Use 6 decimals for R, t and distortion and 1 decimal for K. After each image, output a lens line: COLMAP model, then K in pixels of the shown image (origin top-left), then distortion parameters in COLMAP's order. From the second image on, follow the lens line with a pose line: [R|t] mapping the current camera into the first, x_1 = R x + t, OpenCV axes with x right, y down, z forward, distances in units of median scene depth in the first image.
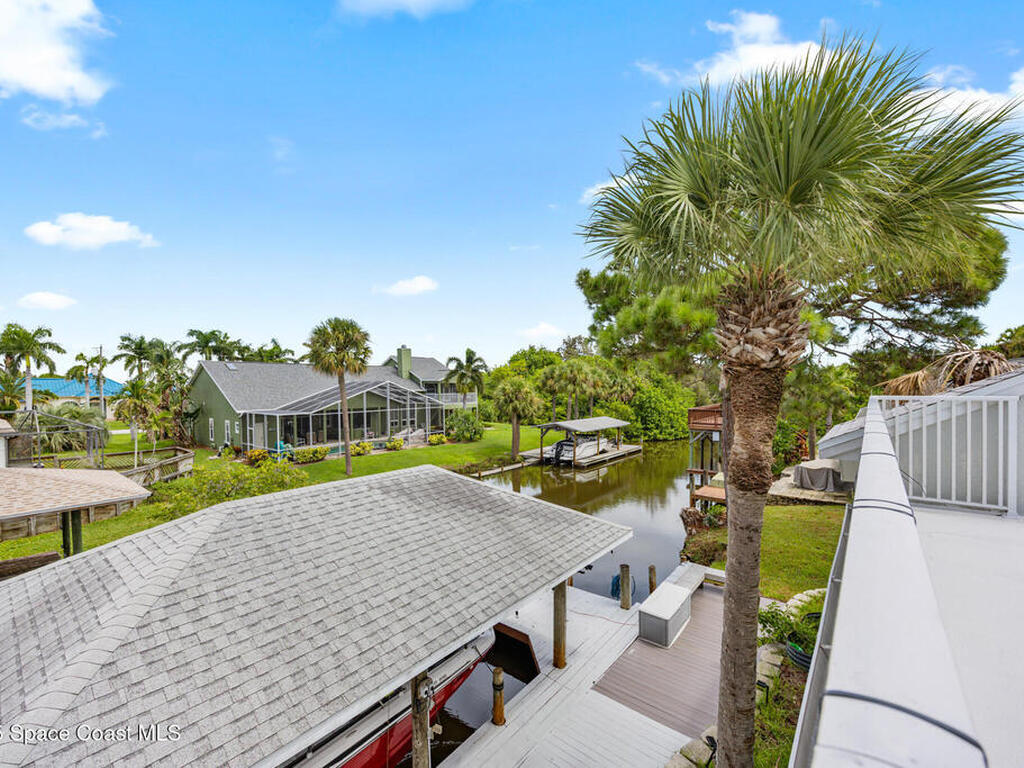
lens RADIAL K [[447.4, 0, 510.3], [0, 447.4, 389.7], [0, 0, 1]] dist [0.000881, -0.000101]
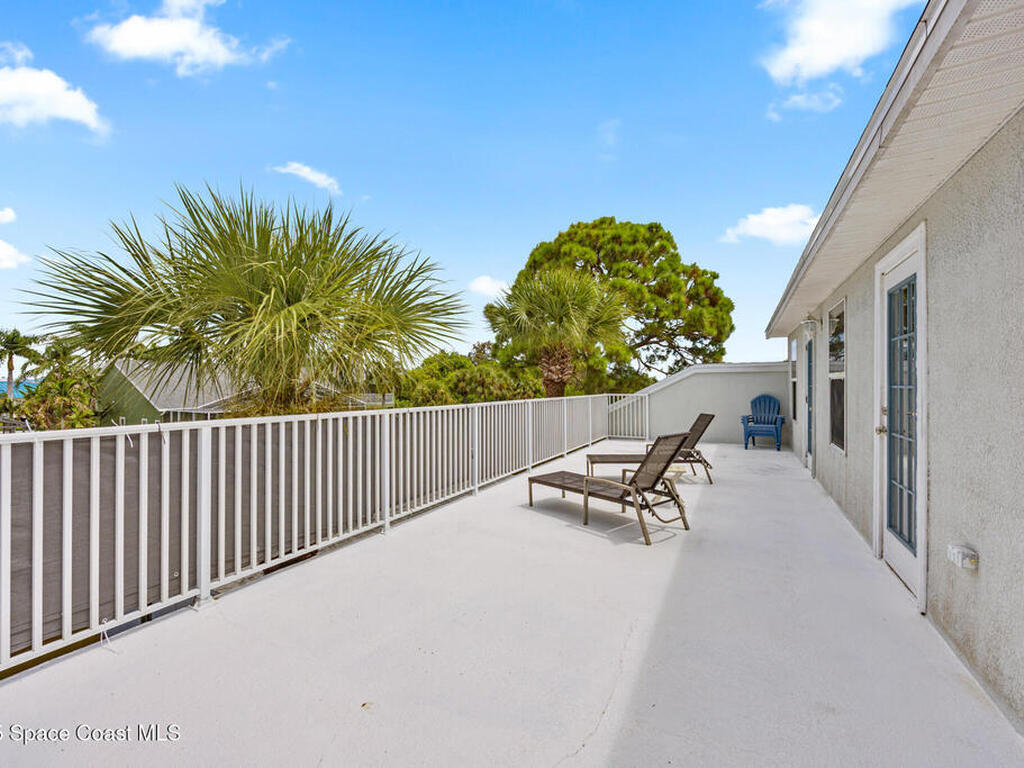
lens RADIAL K [[447.4, 0, 512.6], [0, 447.4, 386.0], [0, 0, 1]] dist [0.000881, -0.000101]
pose [[0.978720, 0.009853, 0.204963, -0.016309], [-0.007483, 0.999896, -0.012334, 0.000086], [-0.205064, 0.010538, 0.978692, -0.129053]]
